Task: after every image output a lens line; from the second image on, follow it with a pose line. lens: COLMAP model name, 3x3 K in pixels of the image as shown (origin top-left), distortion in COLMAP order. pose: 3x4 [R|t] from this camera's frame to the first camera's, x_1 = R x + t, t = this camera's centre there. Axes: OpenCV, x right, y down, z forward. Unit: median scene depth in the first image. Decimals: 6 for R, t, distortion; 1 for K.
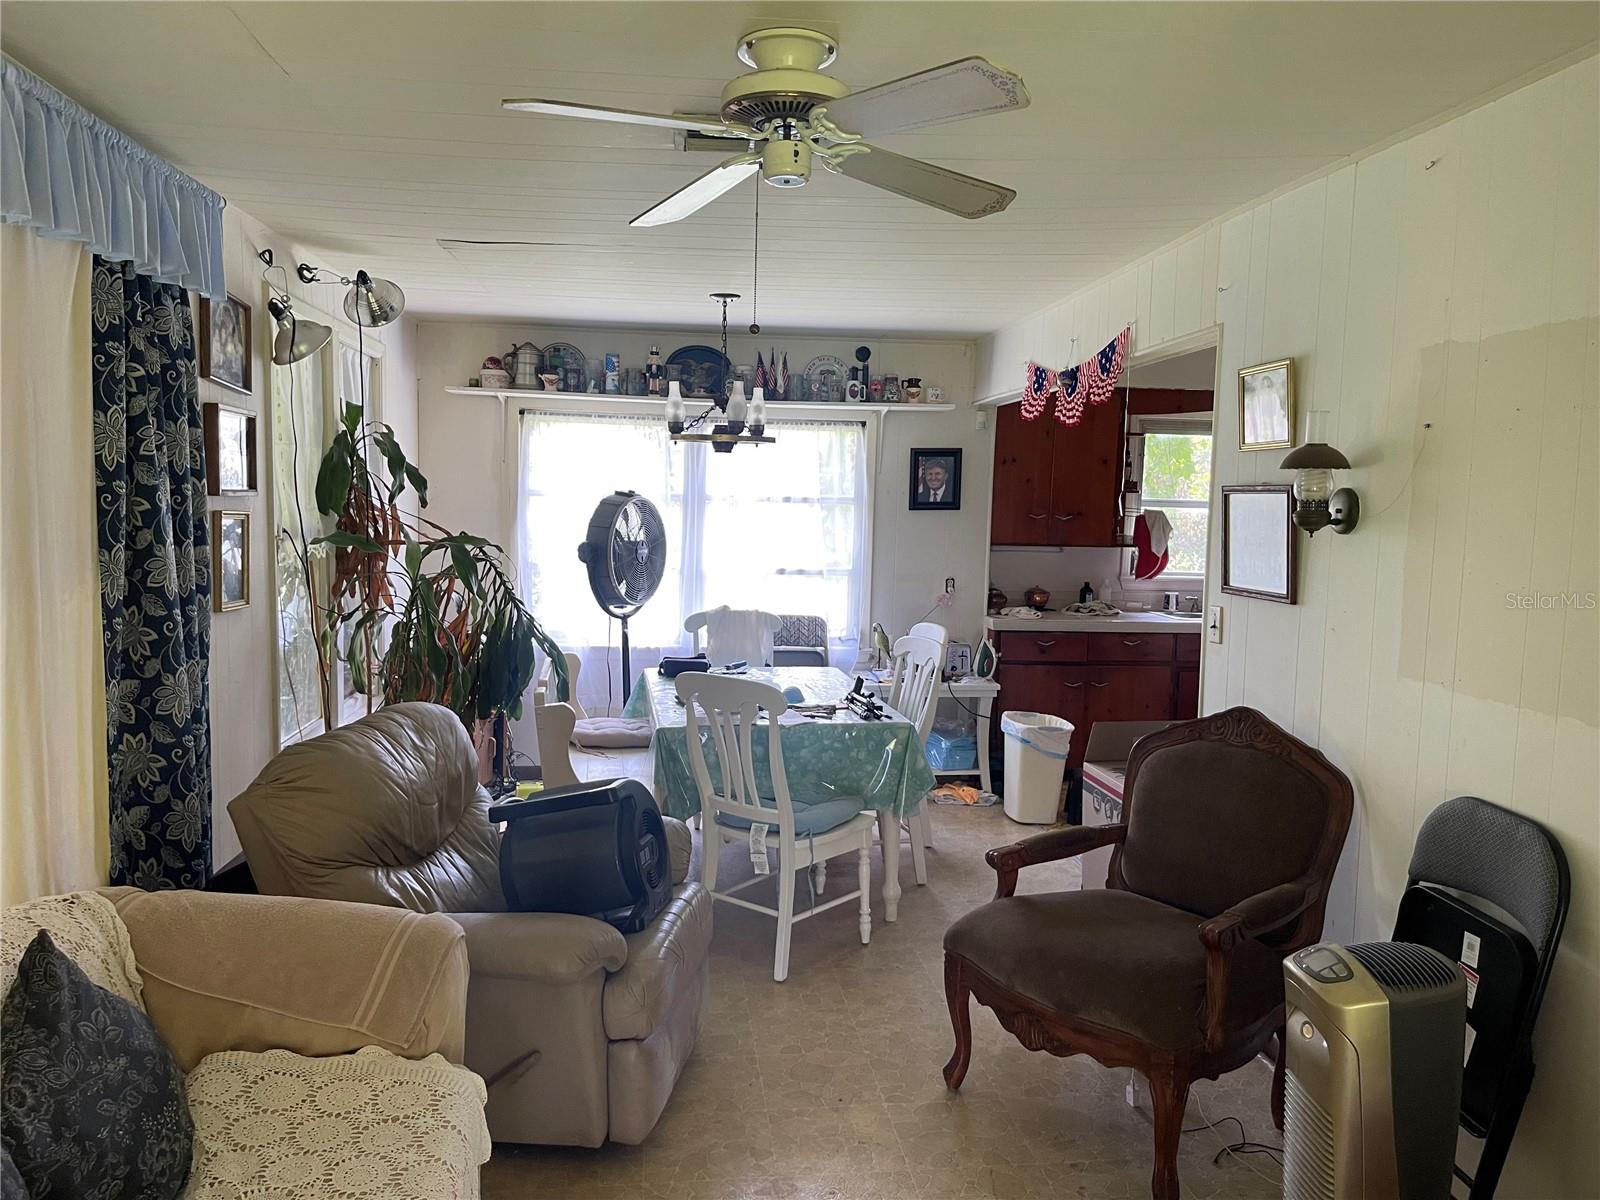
lens RADIAL K [[1213.9, 0, 800.2], [0, 1213.9, 602.1], [0, 0, 1]] dist [0.016489, -0.043613]
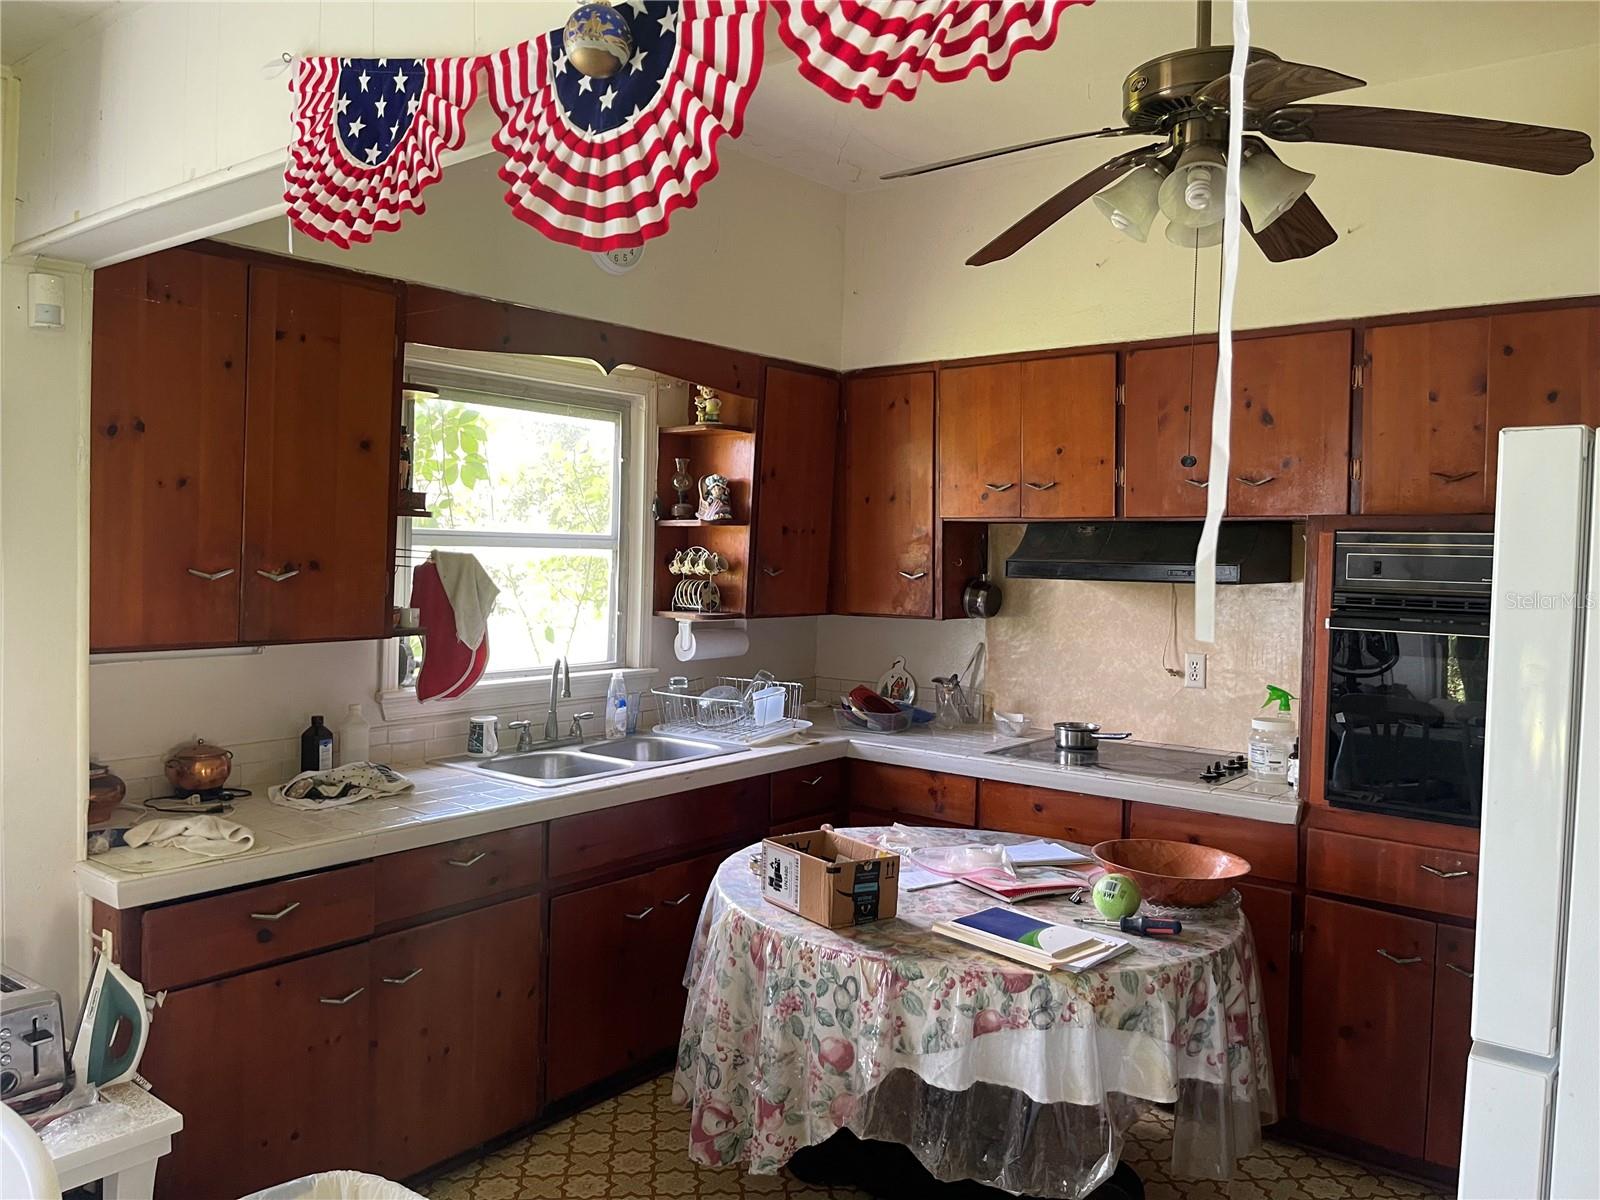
lens RADIAL K [[1213.9, 0, 799.8], [0, 1213.9, 591.7], [0, 0, 1]] dist [0.016489, -0.043613]
pose [[0.714114, -0.031890, 0.699303, 0.055292], [0.055696, 0.998383, -0.011347, -0.048386], [-0.697811, 0.047051, 0.714735, 0.573526]]
